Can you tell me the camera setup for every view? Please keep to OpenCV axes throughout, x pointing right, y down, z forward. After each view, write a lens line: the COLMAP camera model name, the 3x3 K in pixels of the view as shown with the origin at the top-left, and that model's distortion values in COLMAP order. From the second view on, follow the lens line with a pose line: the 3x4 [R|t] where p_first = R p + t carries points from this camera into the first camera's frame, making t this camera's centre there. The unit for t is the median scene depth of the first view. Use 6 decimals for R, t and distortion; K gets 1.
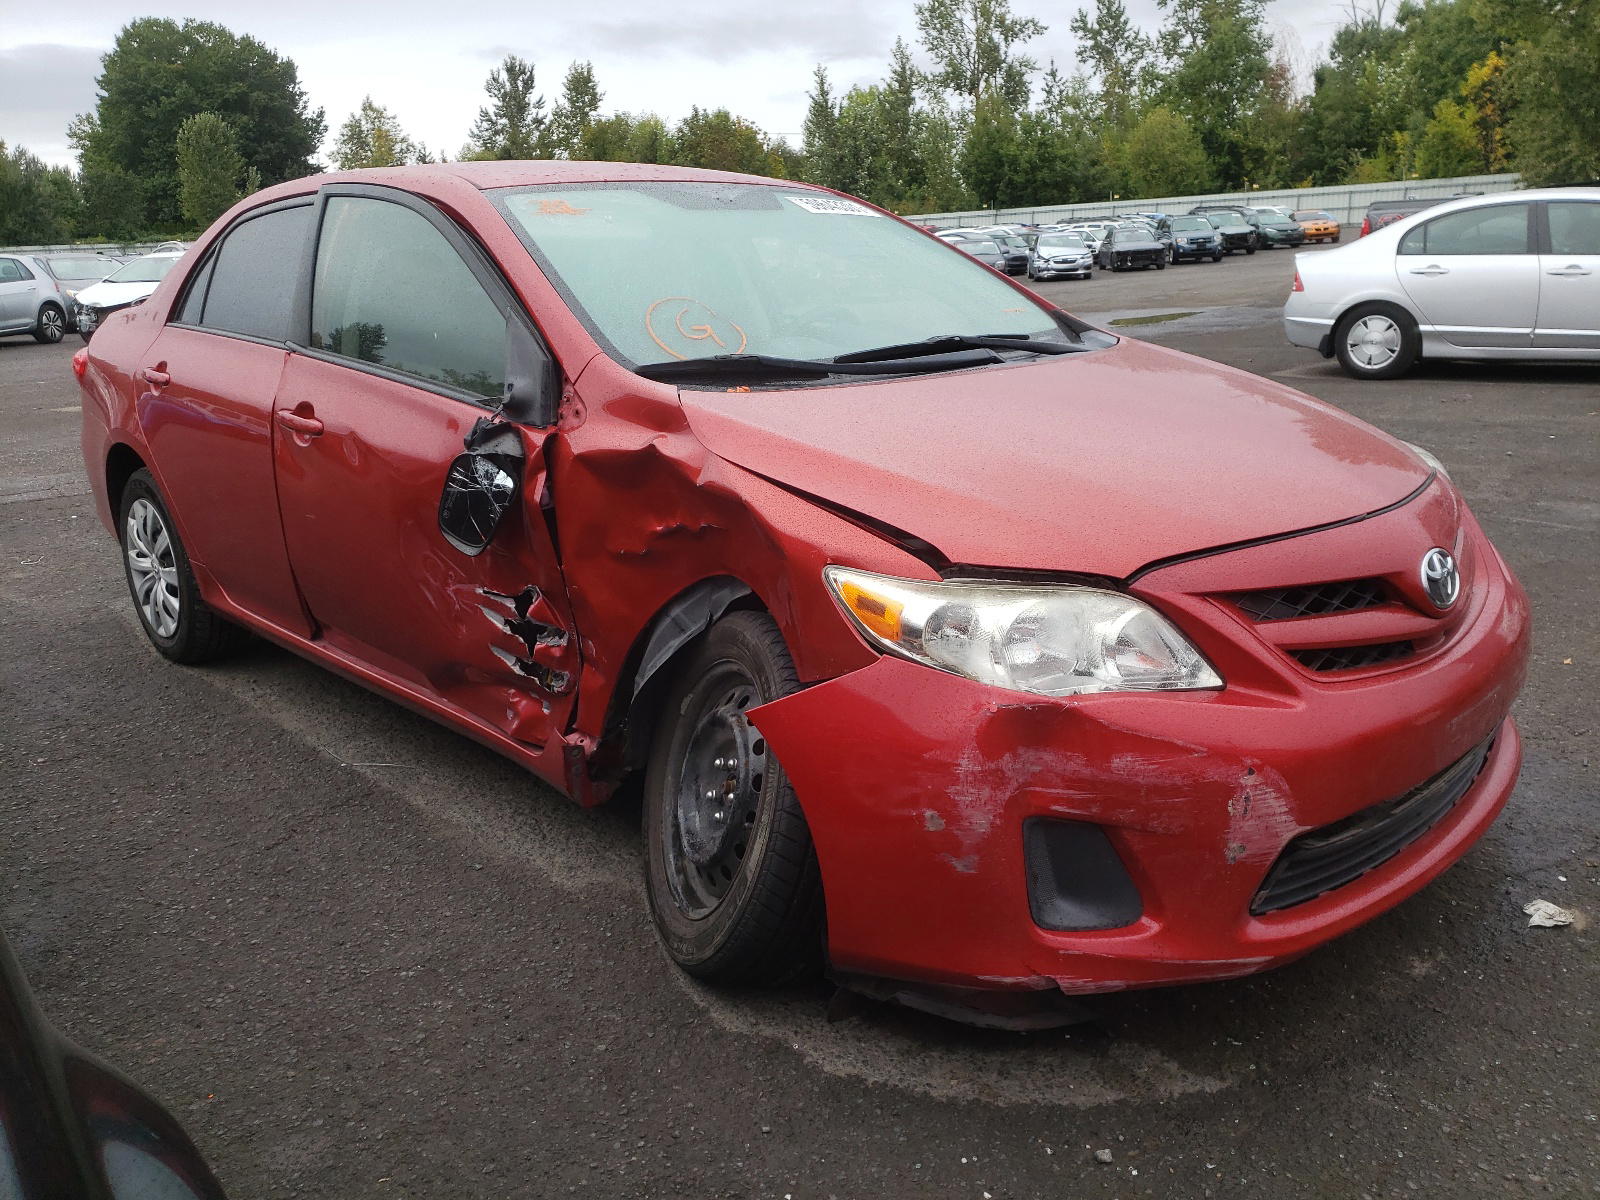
lens RADIAL K [[1199.3, 0, 800.0], [0, 1199.3, 600.0], [0, 0, 1]] dist [0.009298, 0.001844]
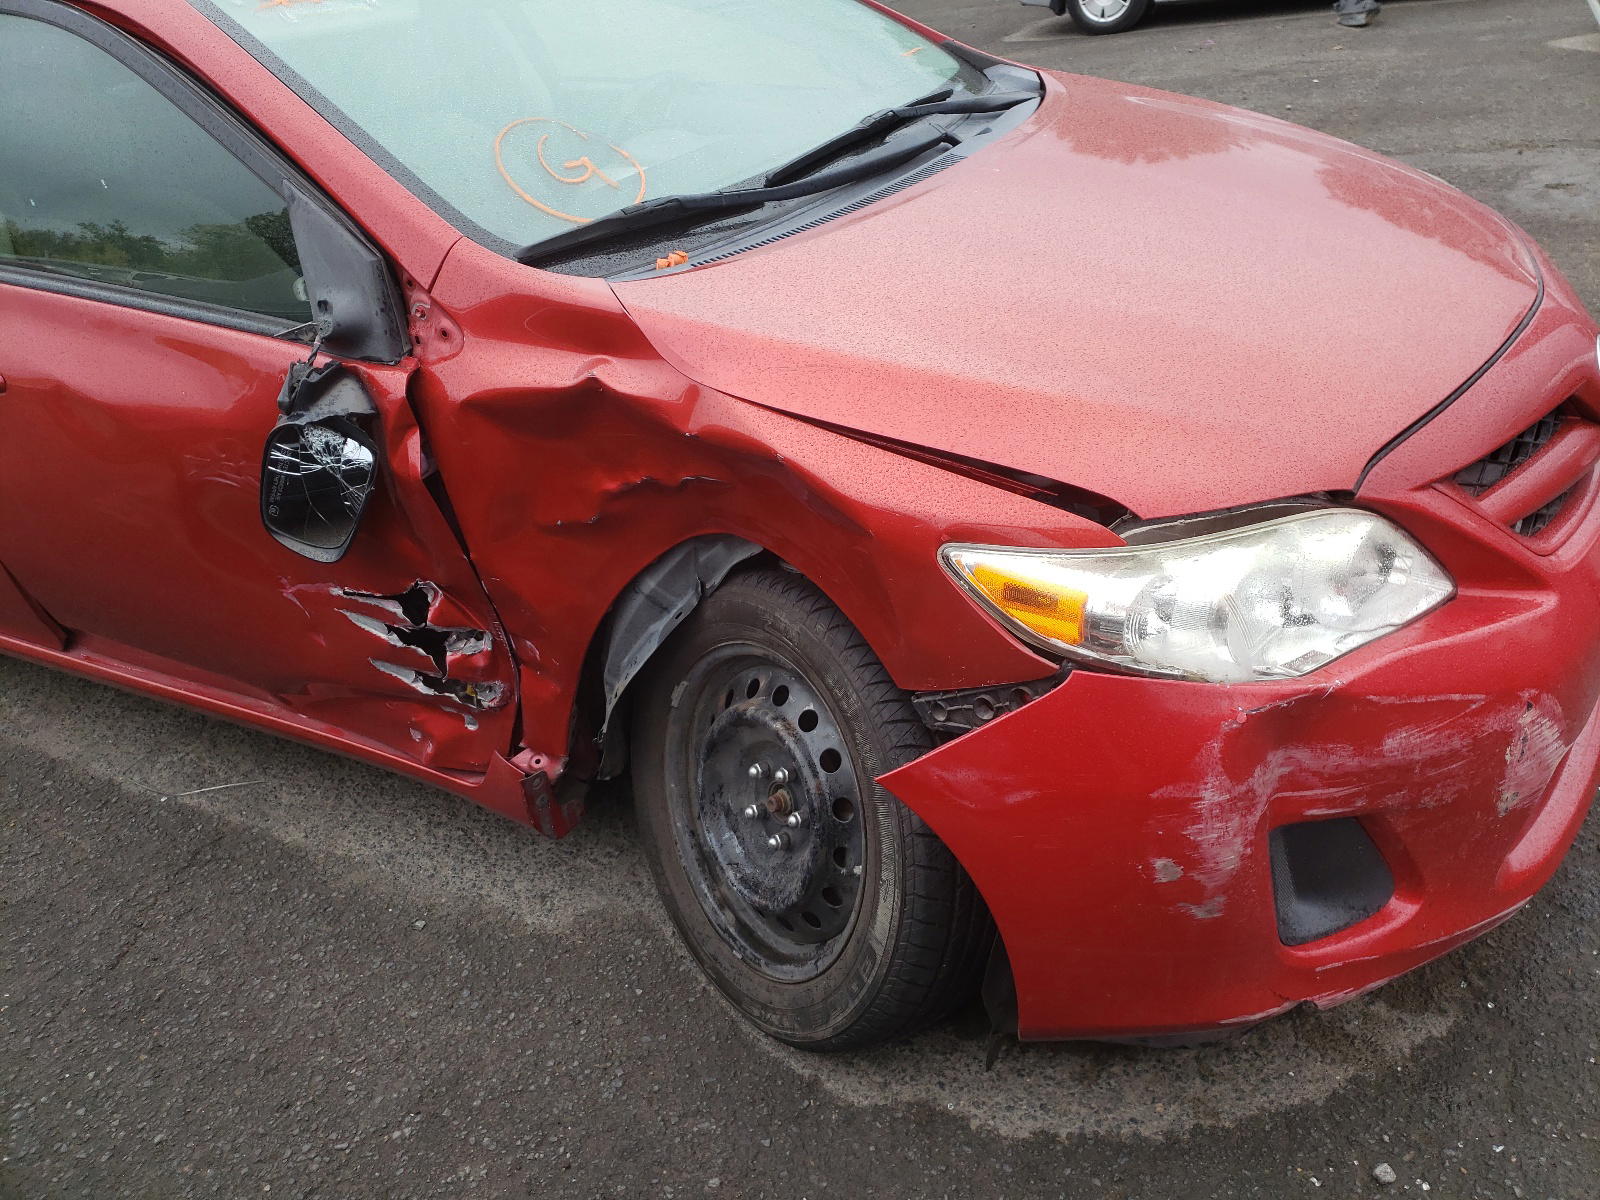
lens RADIAL K [[1204.2, 0, 798.0], [0, 1204.2, 576.0], [0, 0, 1]] dist [-0.037282, 0.086675]
pose [[0.956521, -0.217590, 0.194222, -0.157143], [0.170333, 0.957296, 0.233604, -0.149971], [-0.236758, -0.190365, 0.952737, 0.289319]]
